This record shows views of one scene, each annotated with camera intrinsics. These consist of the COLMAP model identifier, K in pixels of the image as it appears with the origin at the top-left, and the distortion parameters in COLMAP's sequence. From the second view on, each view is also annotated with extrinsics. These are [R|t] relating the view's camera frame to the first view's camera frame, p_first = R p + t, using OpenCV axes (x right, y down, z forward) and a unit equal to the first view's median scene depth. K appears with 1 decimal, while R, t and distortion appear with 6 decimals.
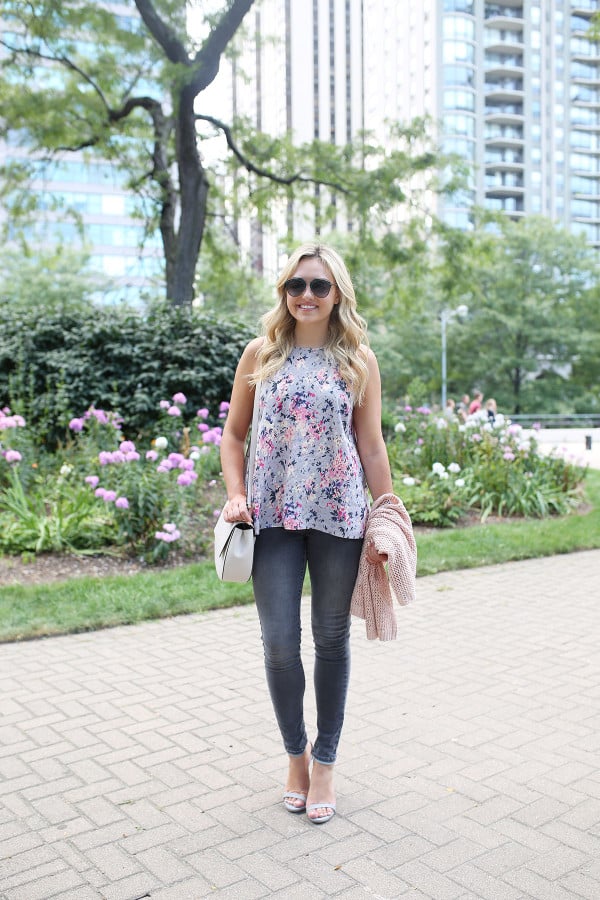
lens RADIAL K [[858.5, 0, 309.2], [0, 858.5, 451.5], [0, 0, 1]] dist [-0.026868, 0.024433]
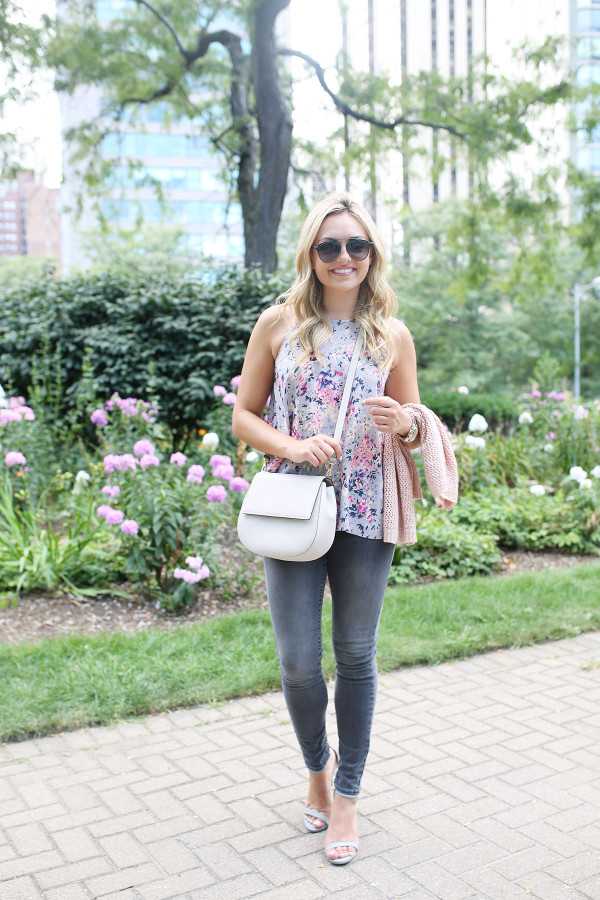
lens RADIAL K [[907.4, 0, 327.3], [0, 907.4, 474.6], [0, 0, 1]] dist [-0.022486, 0.009080]
pose [[0.993865, -0.000458, -0.110600, 0.018302], [0.004262, 0.999407, 0.034163, -0.005442], [0.110519, -0.034425, 0.993278, 0.165546]]
